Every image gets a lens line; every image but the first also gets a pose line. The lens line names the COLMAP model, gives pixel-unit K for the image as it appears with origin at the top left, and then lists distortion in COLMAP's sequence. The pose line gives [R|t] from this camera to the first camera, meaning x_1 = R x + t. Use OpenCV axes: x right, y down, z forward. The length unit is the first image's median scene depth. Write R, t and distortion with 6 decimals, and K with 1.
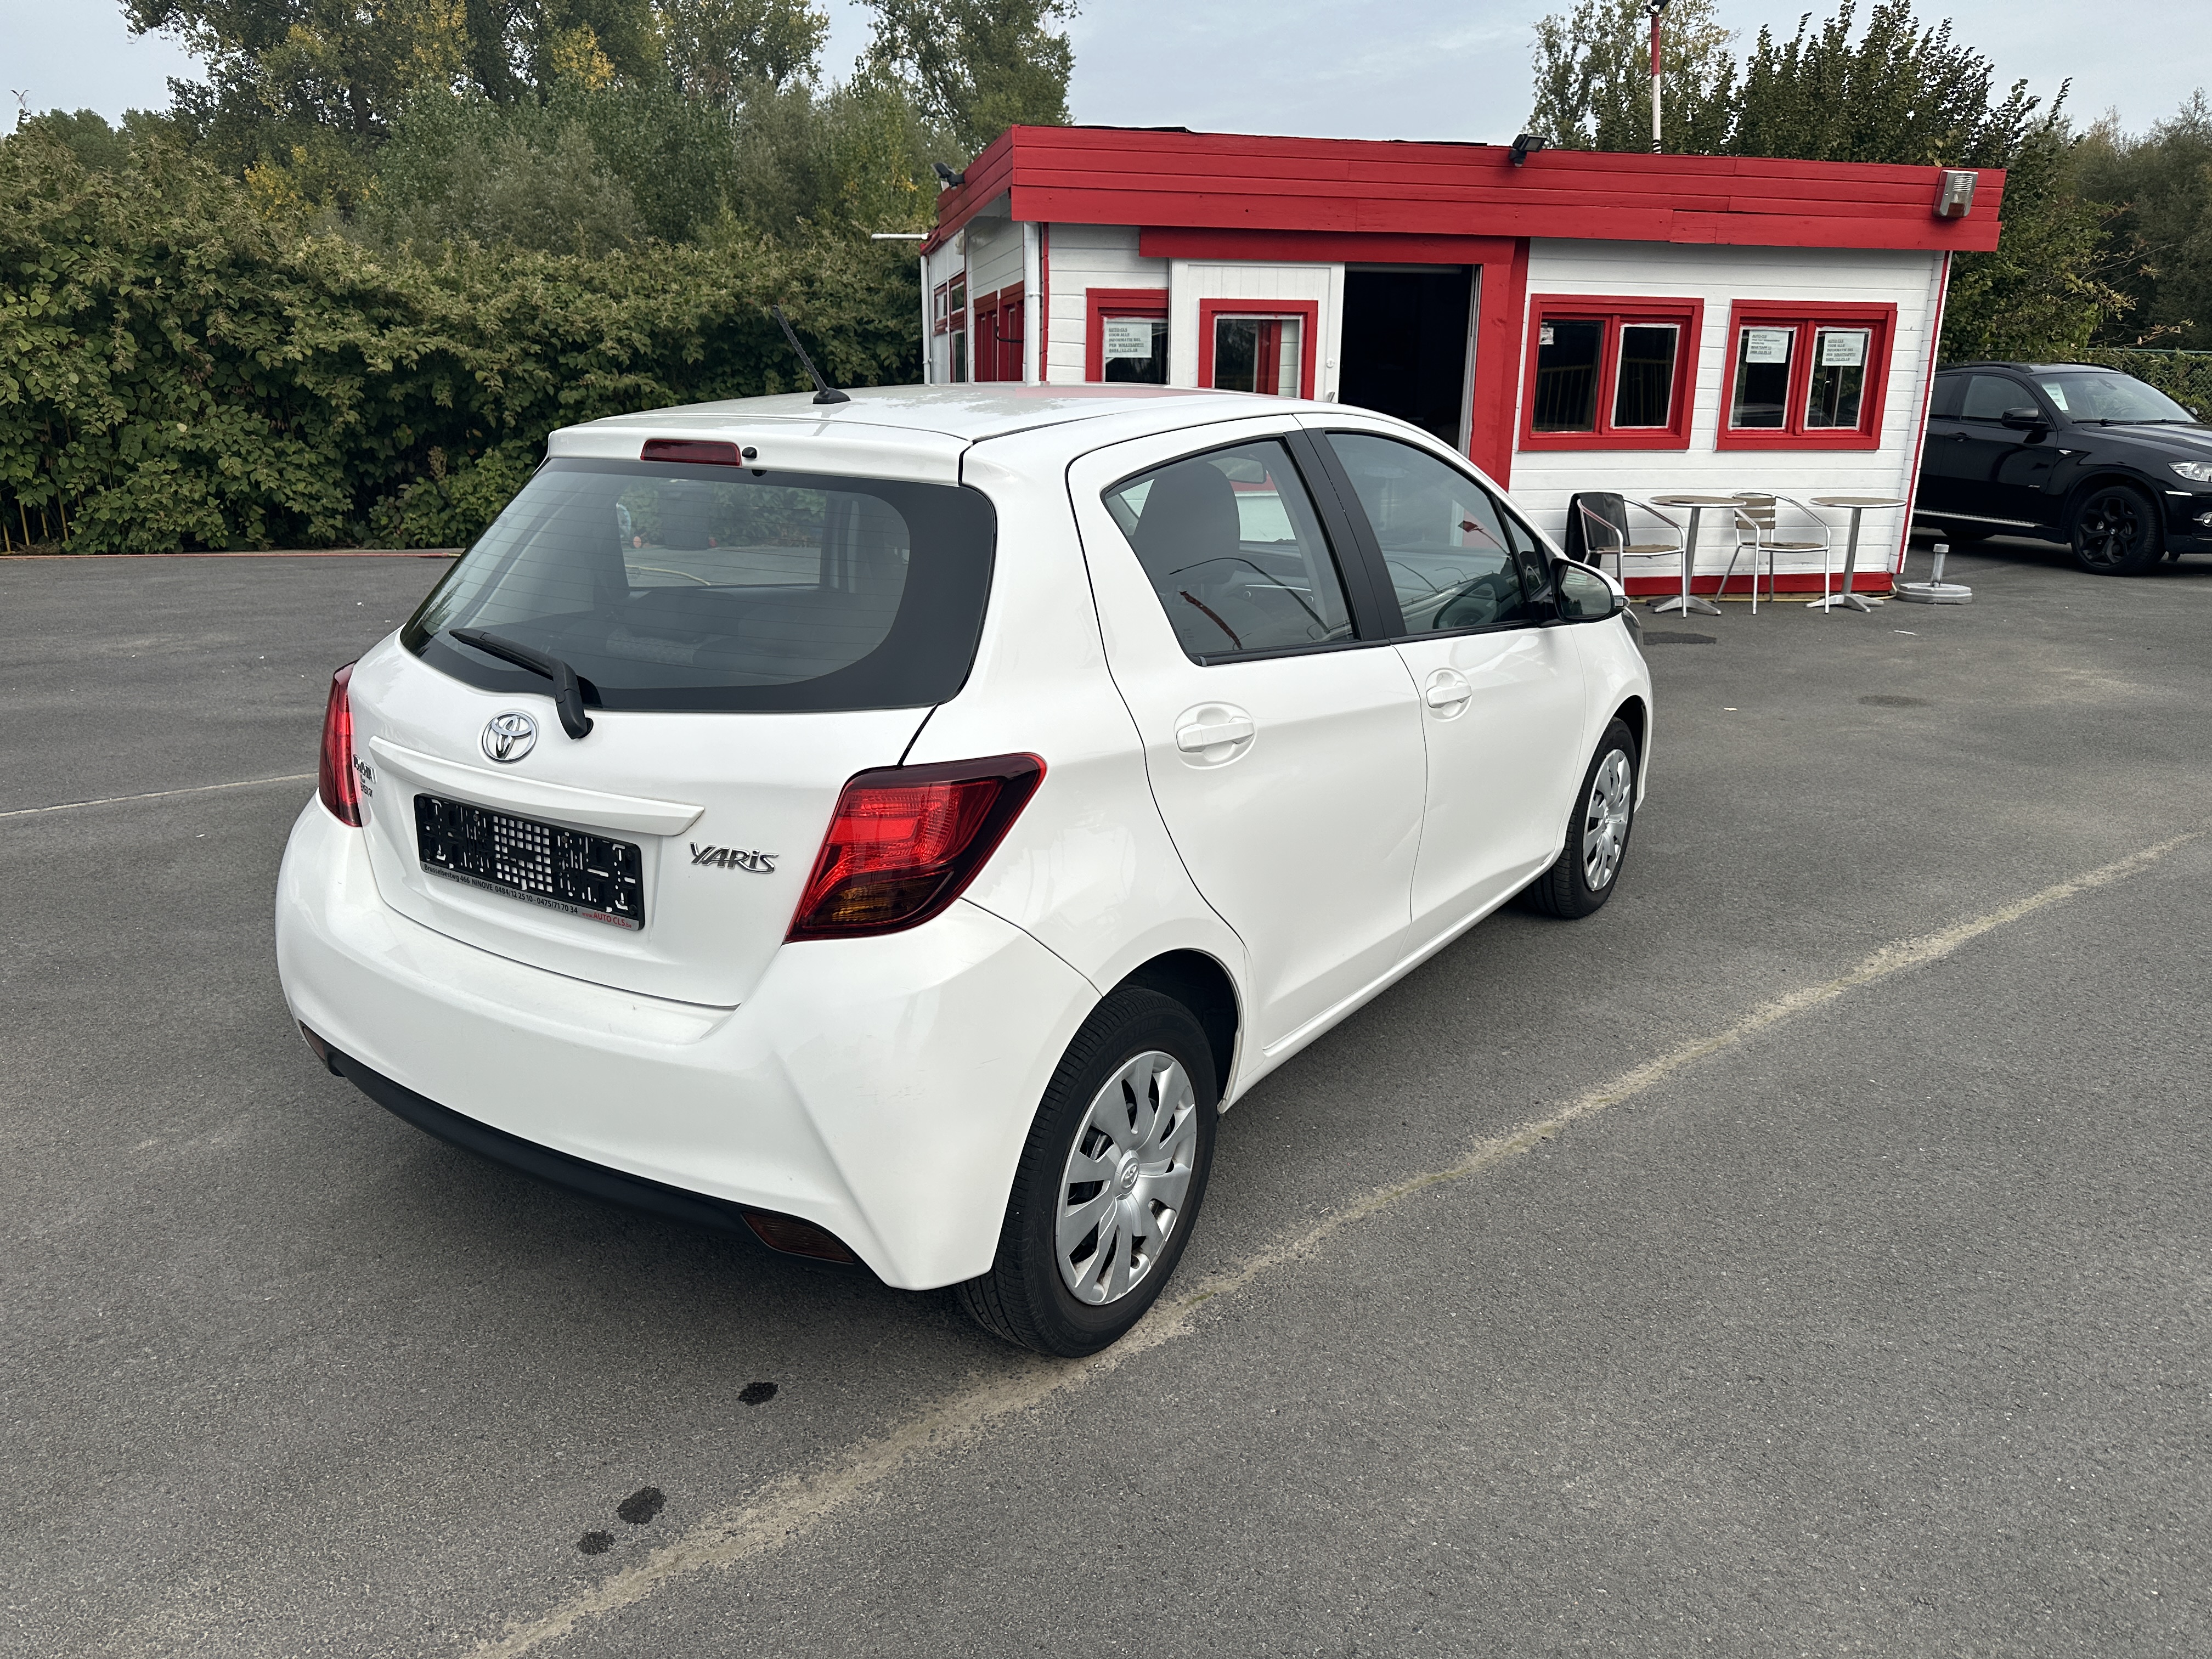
lens RADIAL K [[1572.9, 0, 1113.7], [0, 1572.9, 873.3], [0, 0, 1]] dist [0.011442, -0.008632]
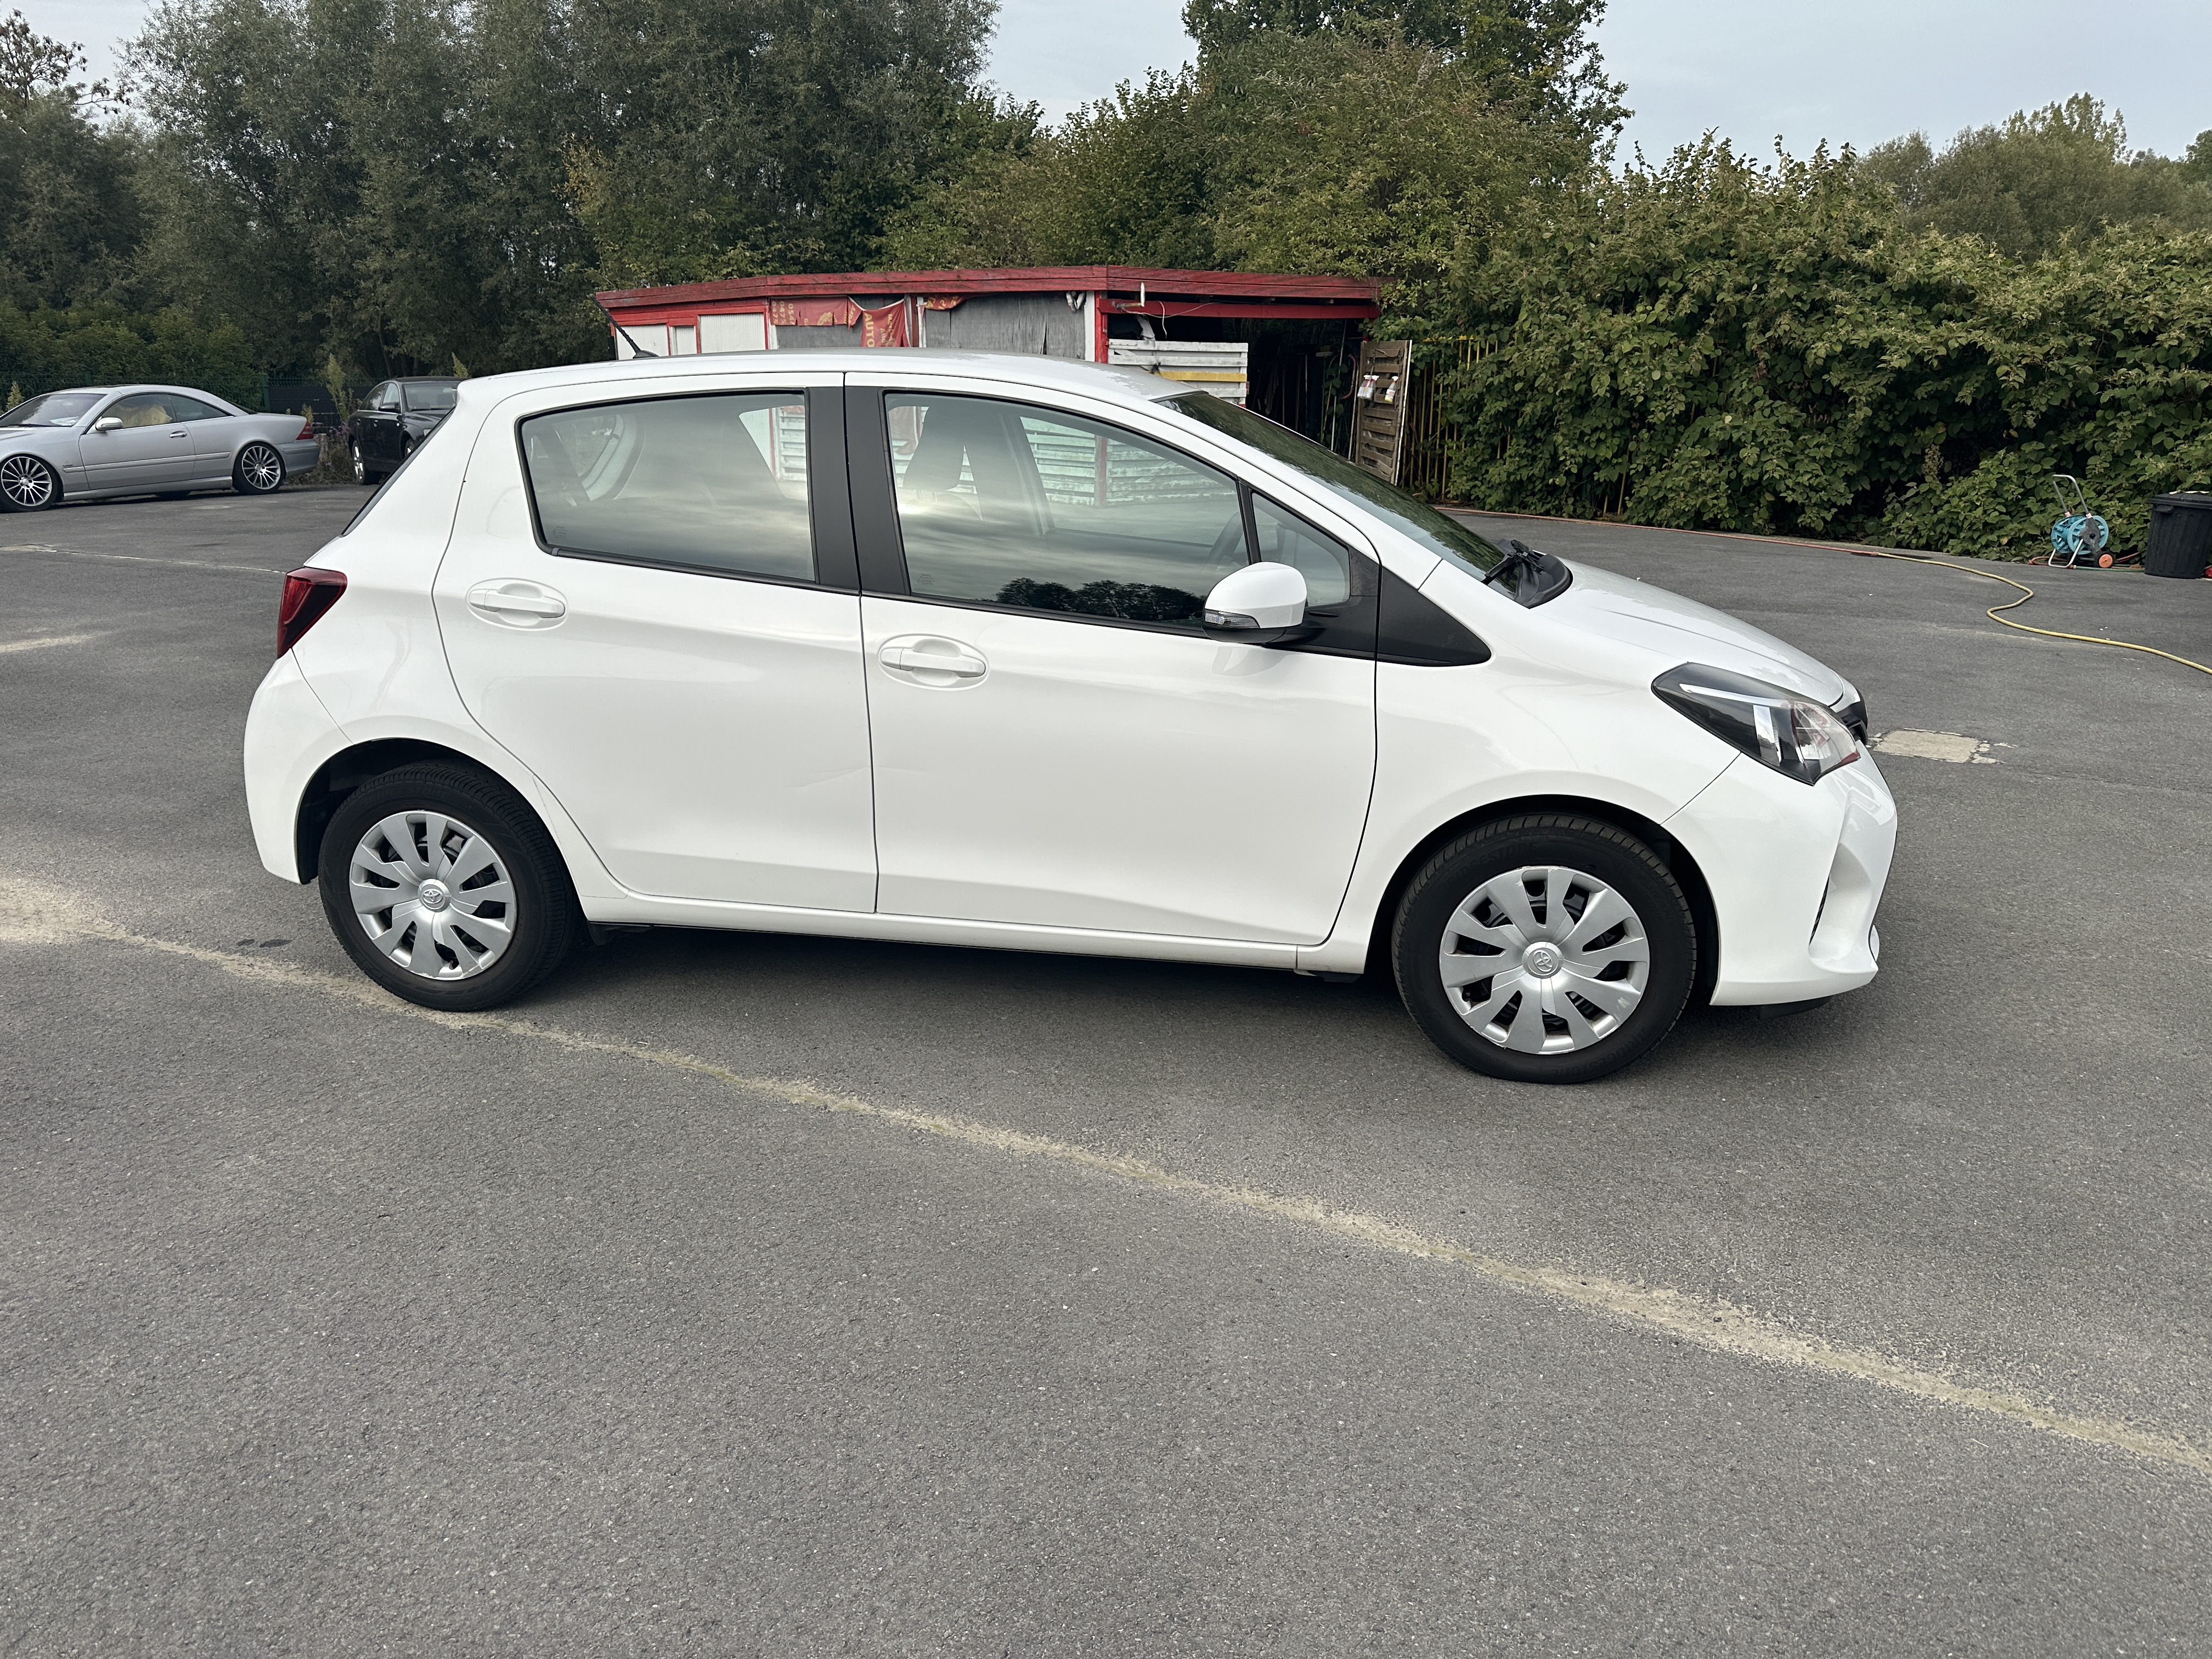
lens RADIAL K [[1572.9, 0, 1113.7], [0, 1572.9, 873.3], [0, 0, 1]] dist [0.011442, -0.008632]
pose [[0.389673, 0.276915, -0.878336, 0.376787], [-0.281198, 0.943955, 0.172849, -0.061602], [0.876974, 0.179632, 0.445701, 0.221890]]
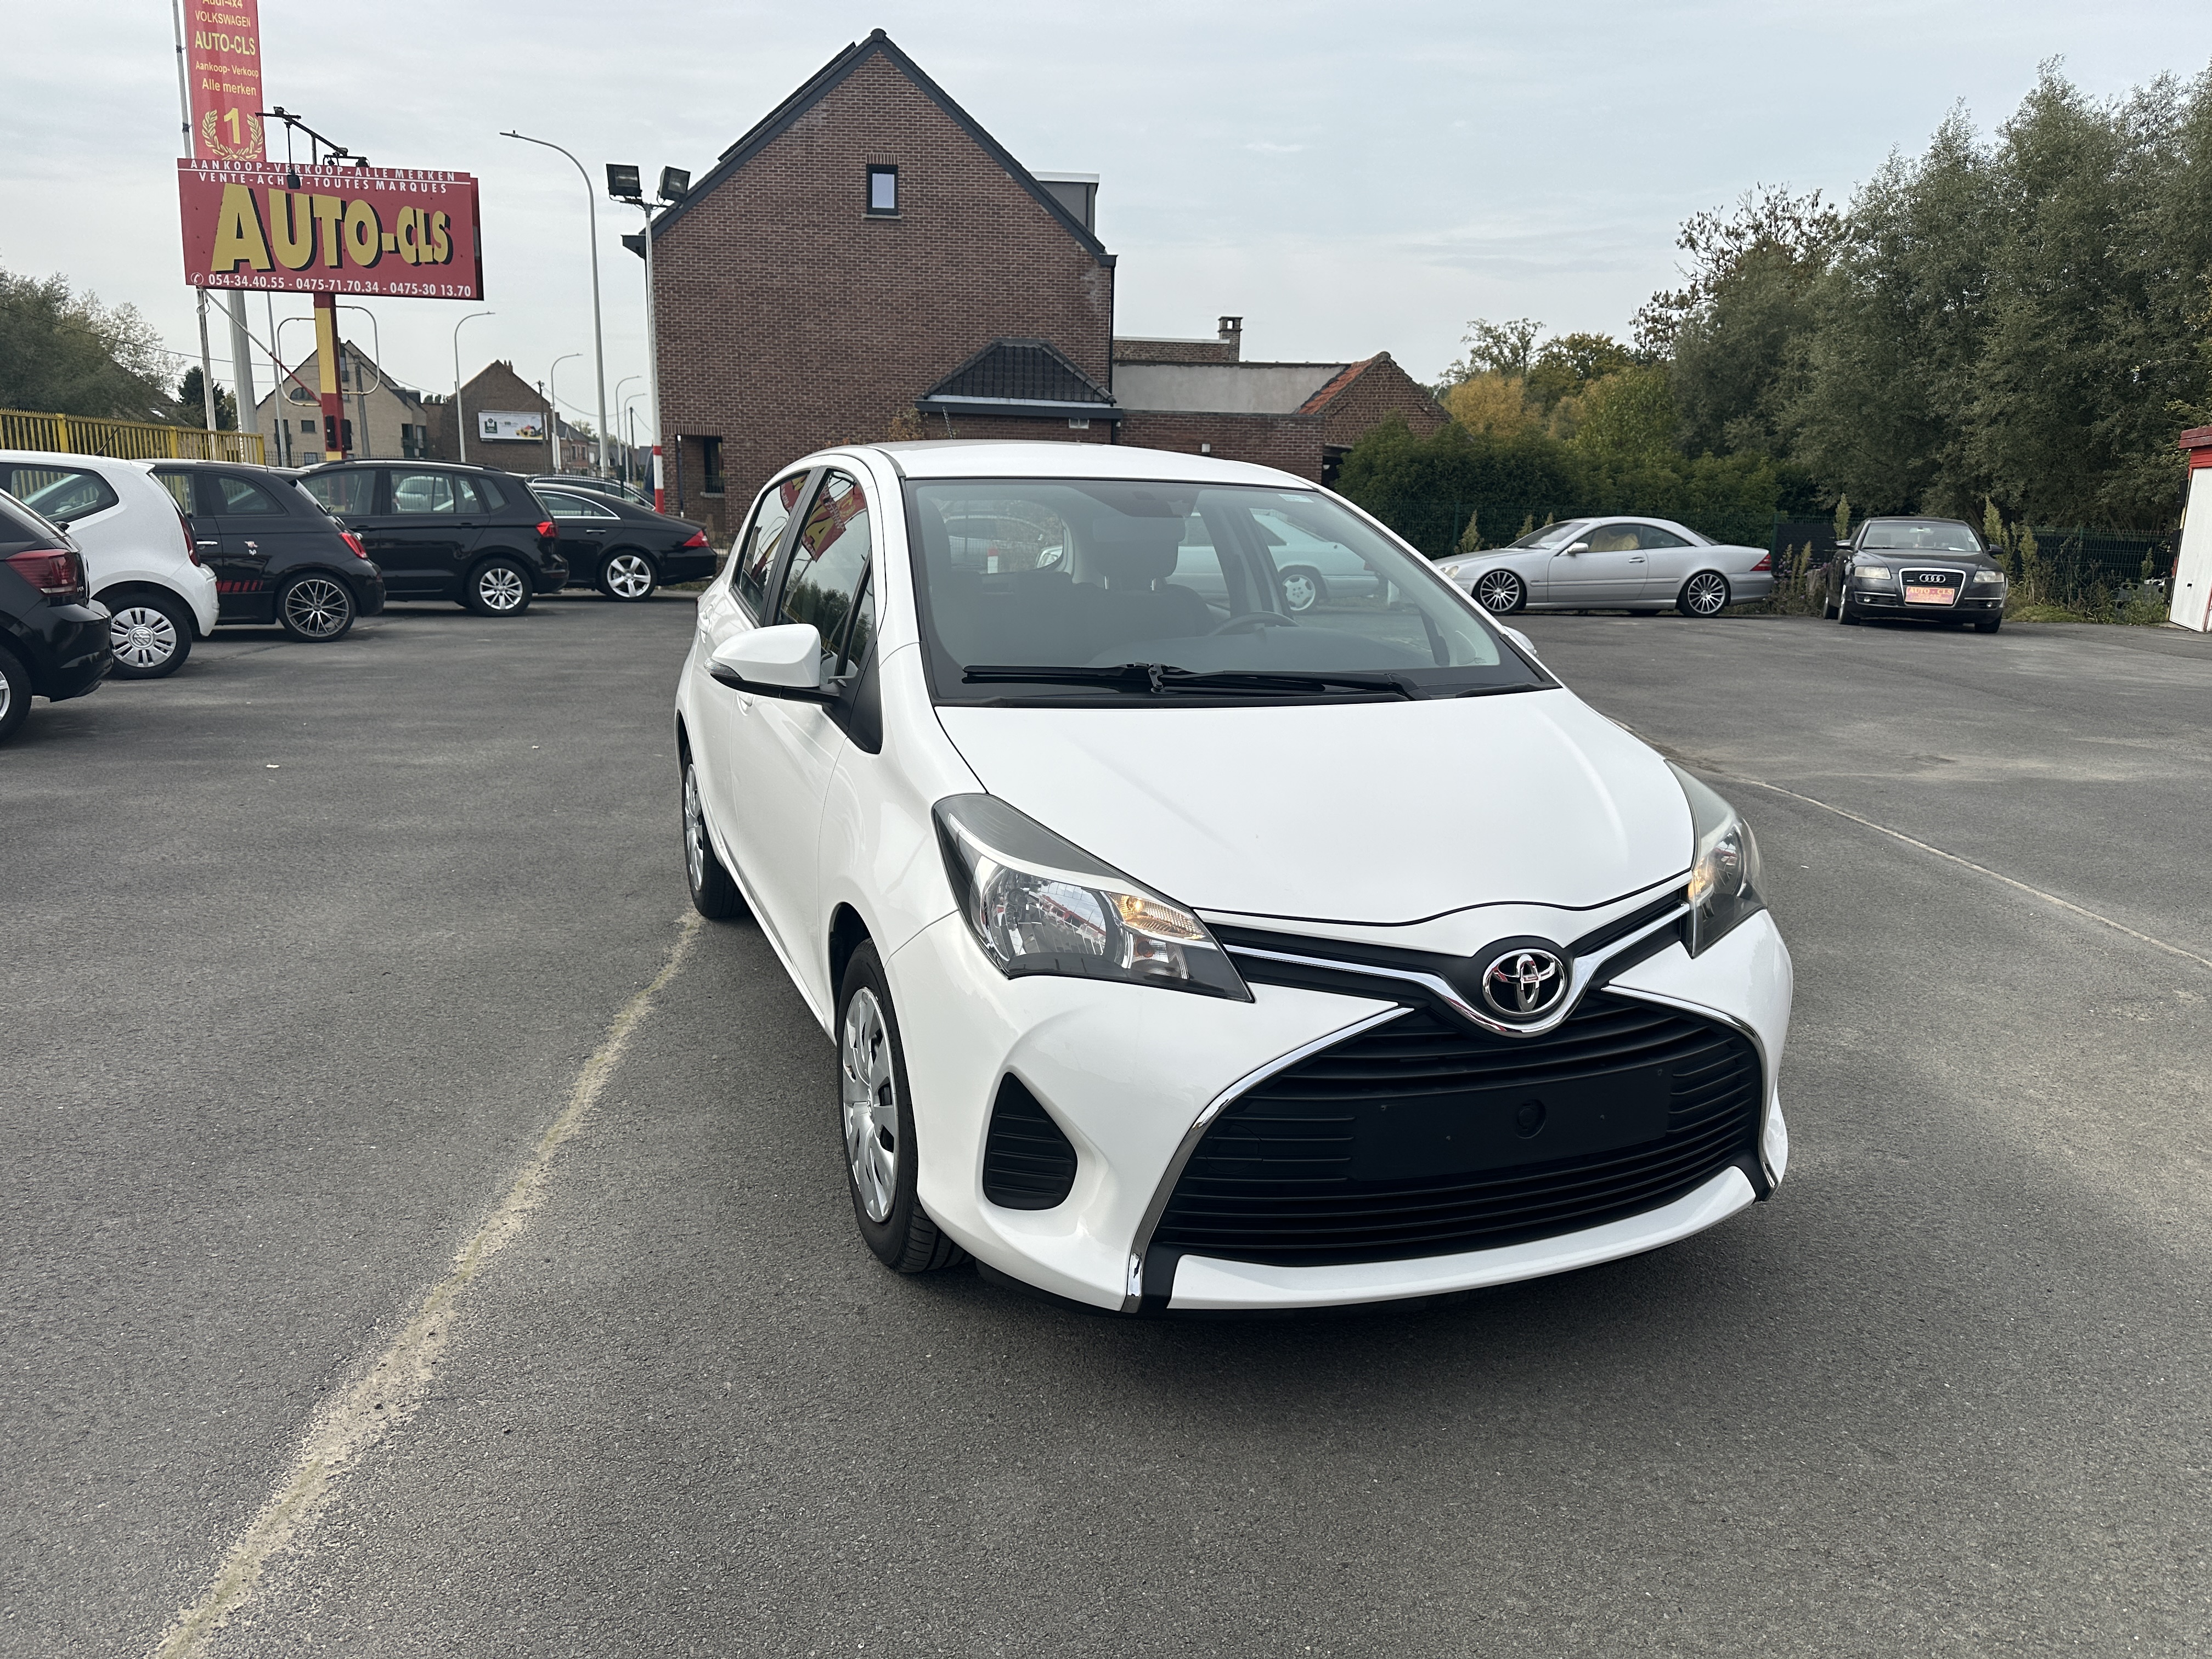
lens RADIAL K [[1572.9, 0, 1113.7], [0, 1572.9, 873.3], [0, 0, 1]] dist [0.011442, -0.008632]
pose [[-0.569671, 0.173980, -0.803247, 0.326987], [-0.275844, 0.880172, 0.386274, -0.167531], [0.774200, 0.441620, -0.453417, 0.580975]]
